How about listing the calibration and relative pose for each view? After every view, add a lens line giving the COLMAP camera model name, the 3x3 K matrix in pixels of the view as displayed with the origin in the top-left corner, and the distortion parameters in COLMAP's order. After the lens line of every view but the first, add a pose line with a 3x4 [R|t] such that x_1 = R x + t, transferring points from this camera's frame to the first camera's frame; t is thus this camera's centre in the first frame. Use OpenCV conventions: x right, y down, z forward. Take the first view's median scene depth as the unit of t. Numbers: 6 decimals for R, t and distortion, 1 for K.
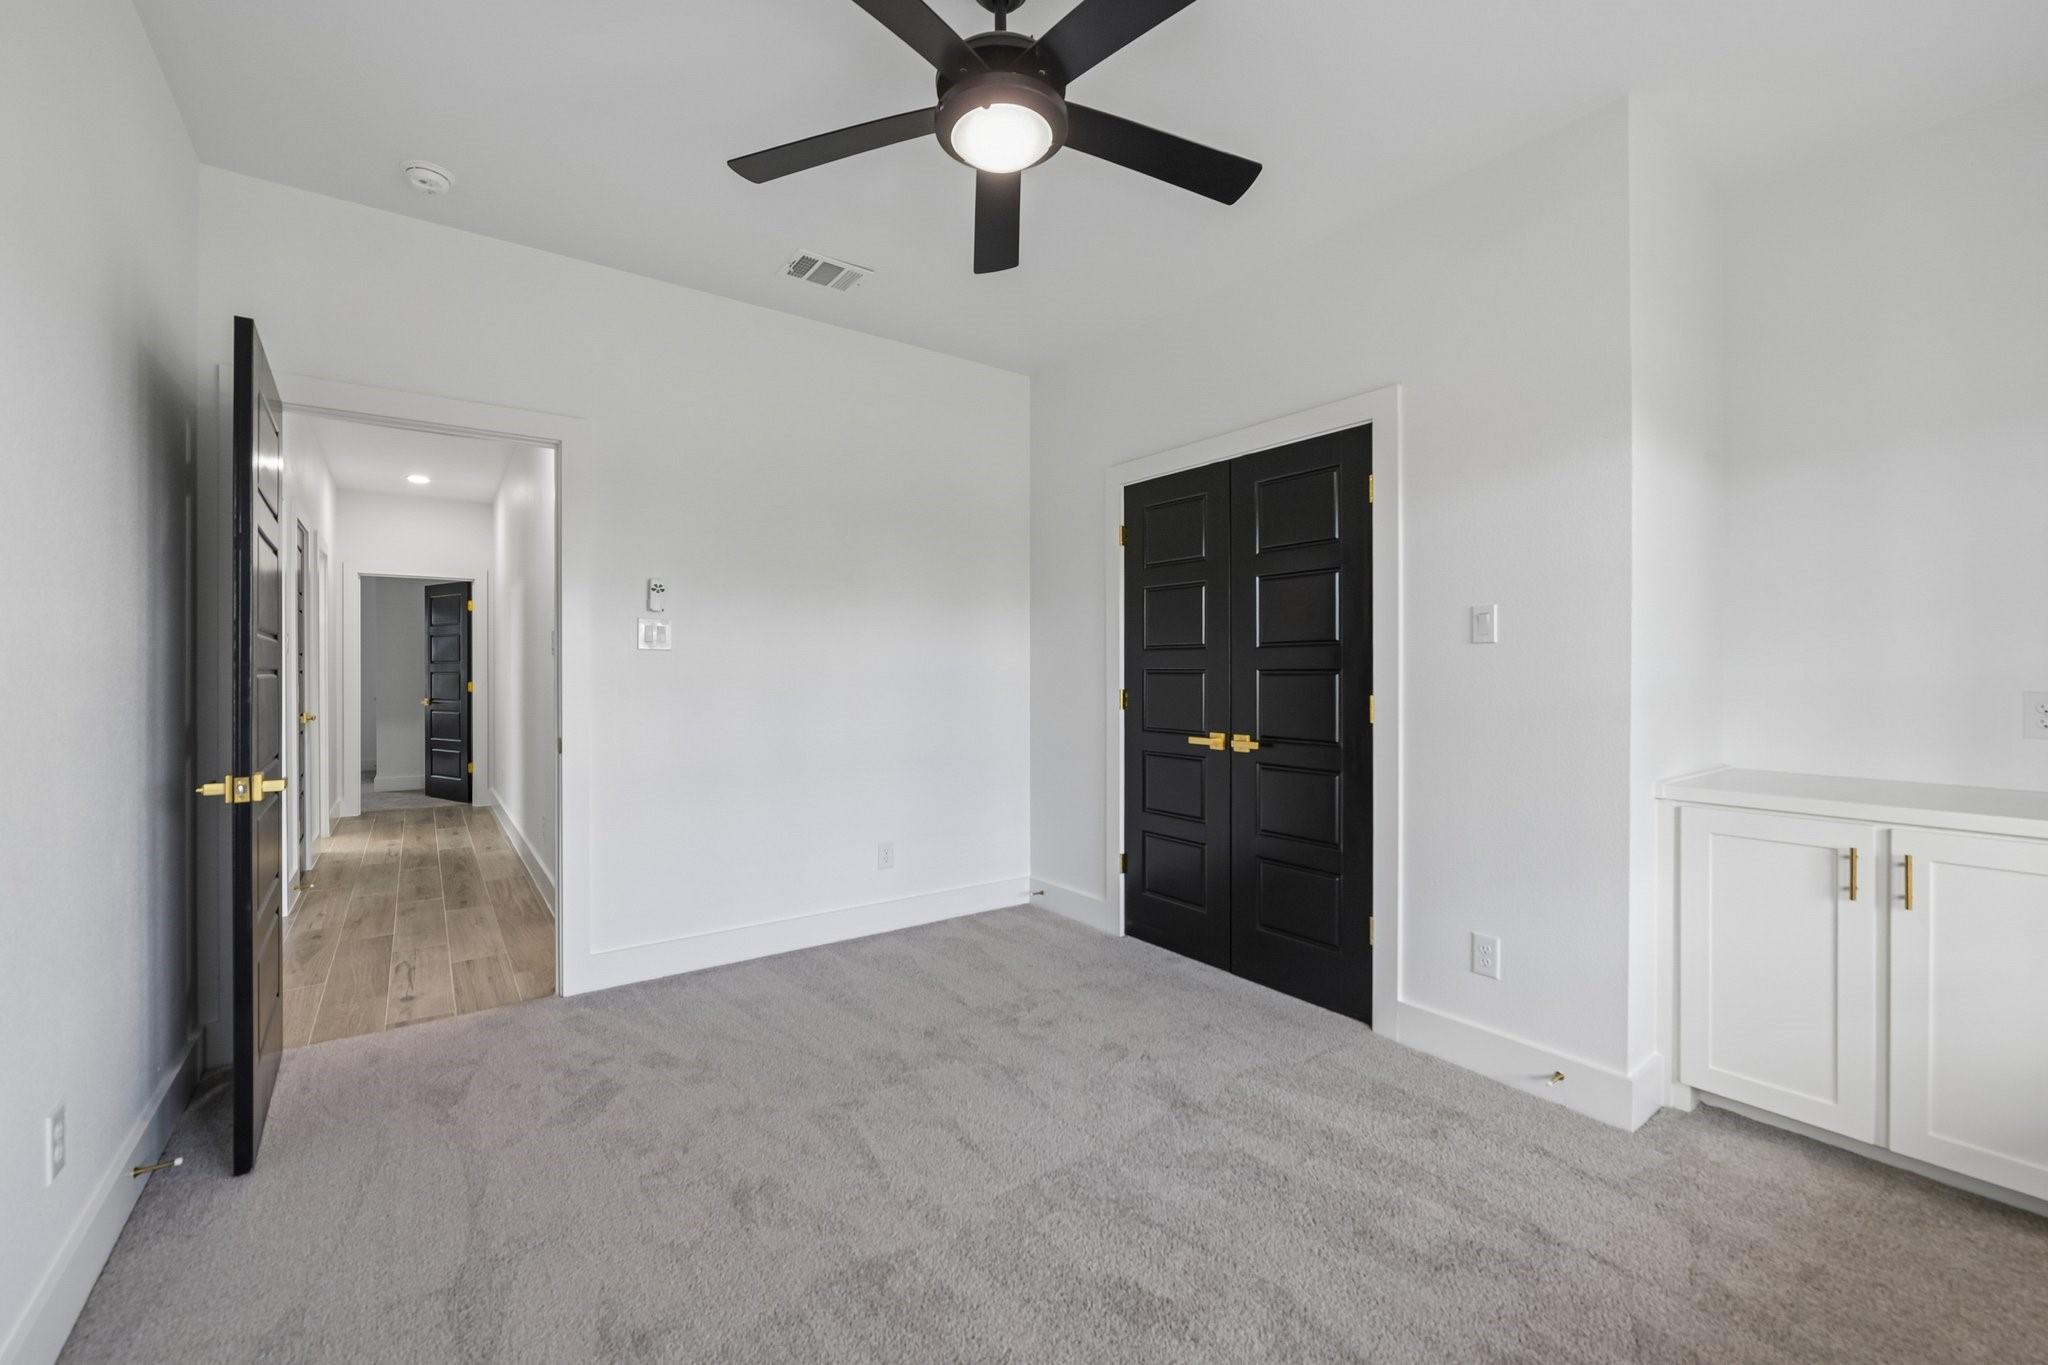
lens RADIAL K [[817.3, 0, 1028.0], [0, 817.3, 678.8], [0, 0, 1]] dist [-0.009017, -0.000207]
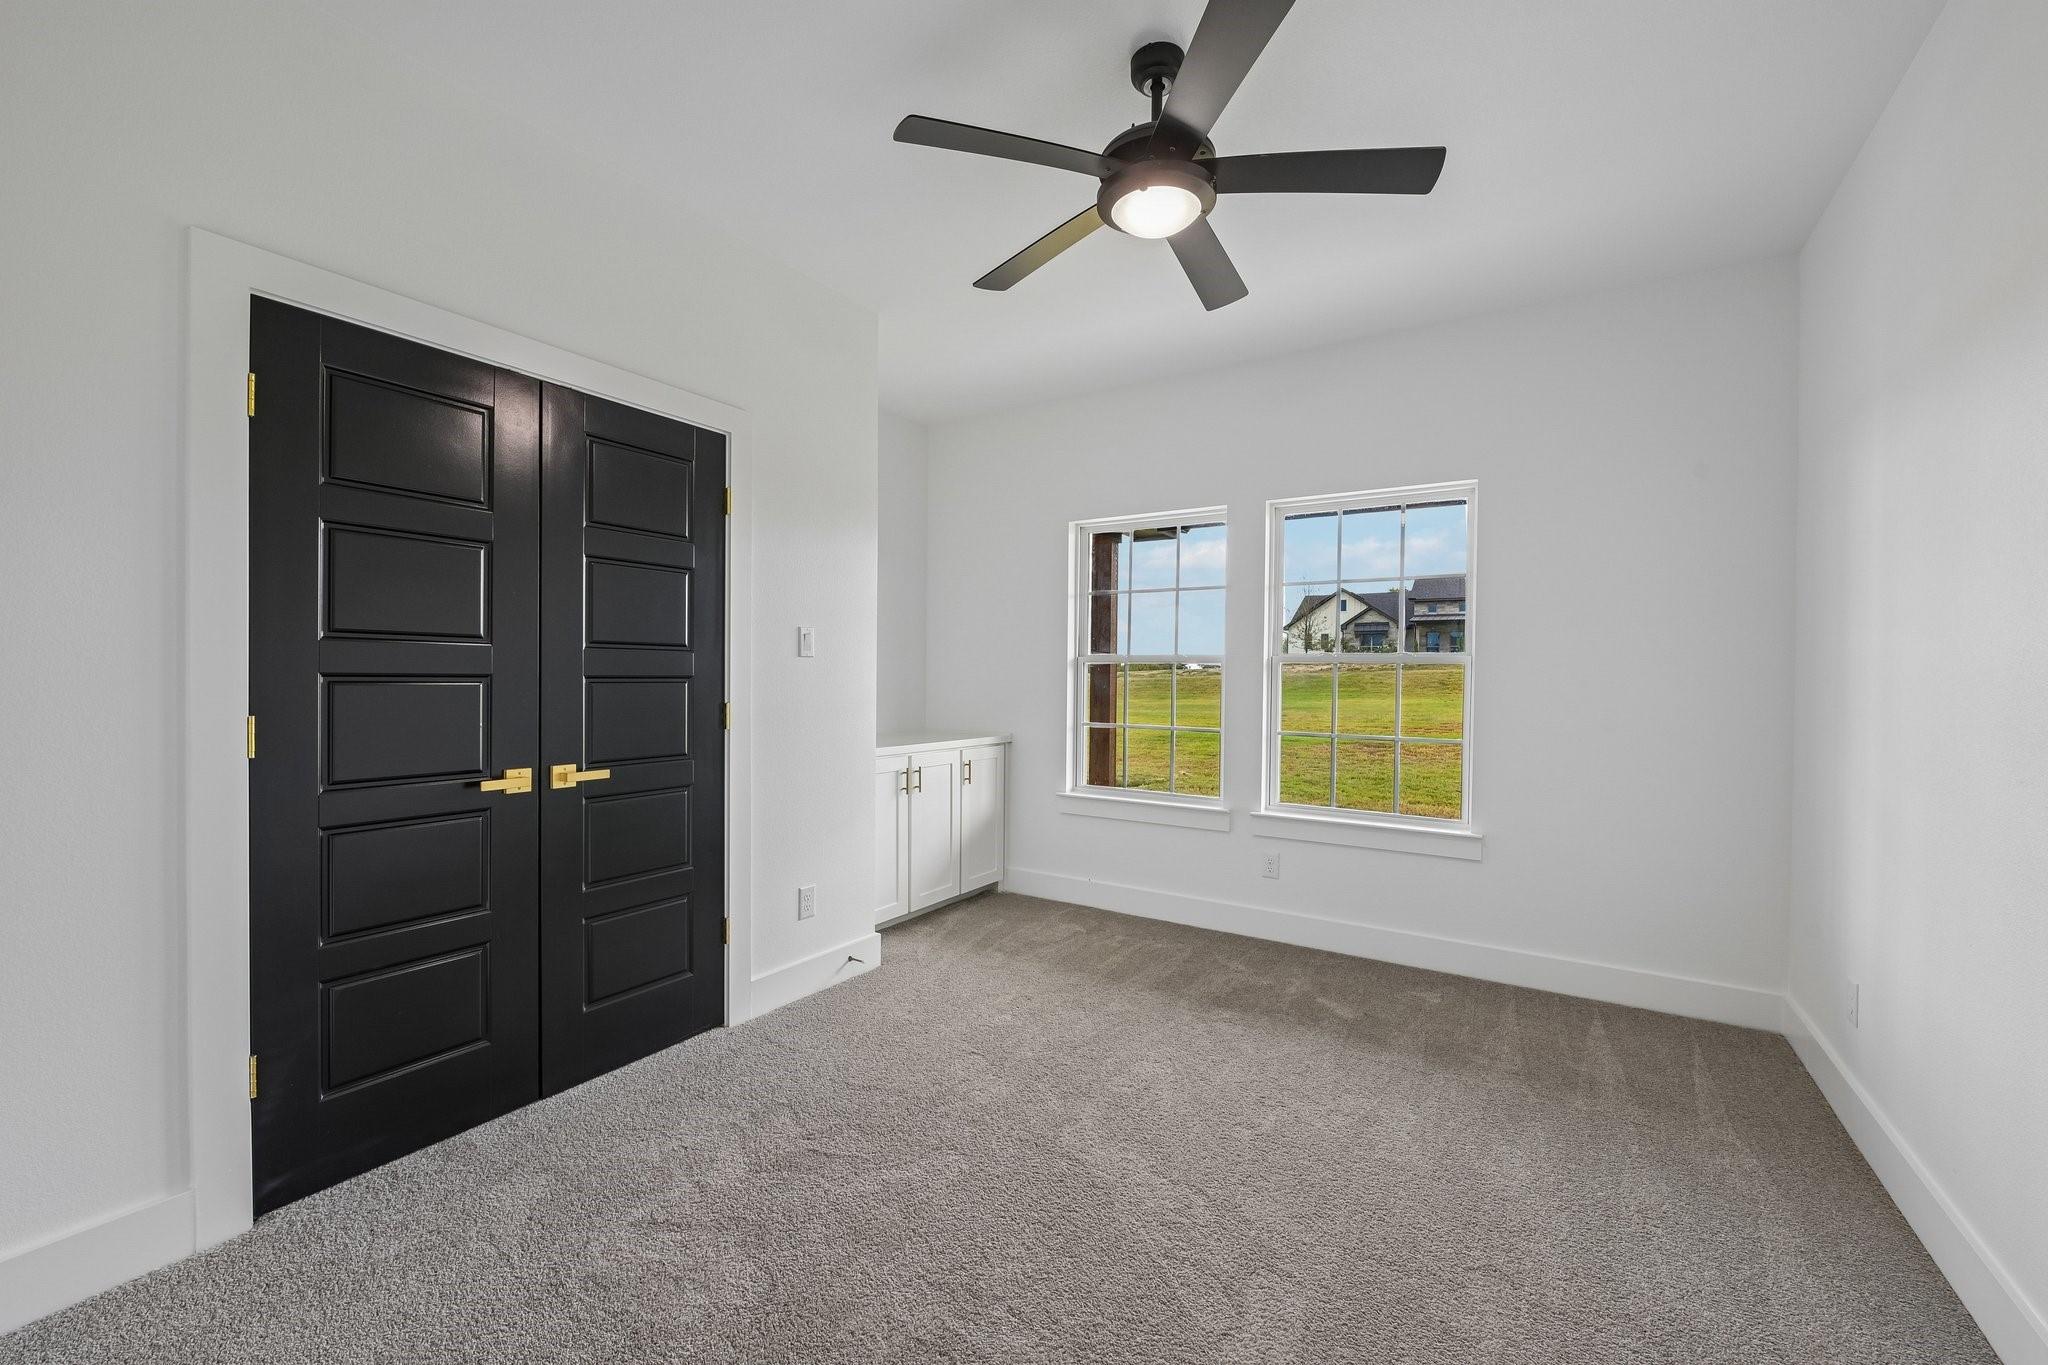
lens RADIAL K [[817.3, 0, 1028.0], [0, 817.3, 678.8], [0, 0, 1]] dist [-0.009017, -0.000207]
pose [[-0.353830, -0.014627, 0.935195, -0.647306], [-0.005972, 0.999893, 0.013379, -0.024263], [-0.935291, -0.000851, -0.353880, 0.974135]]
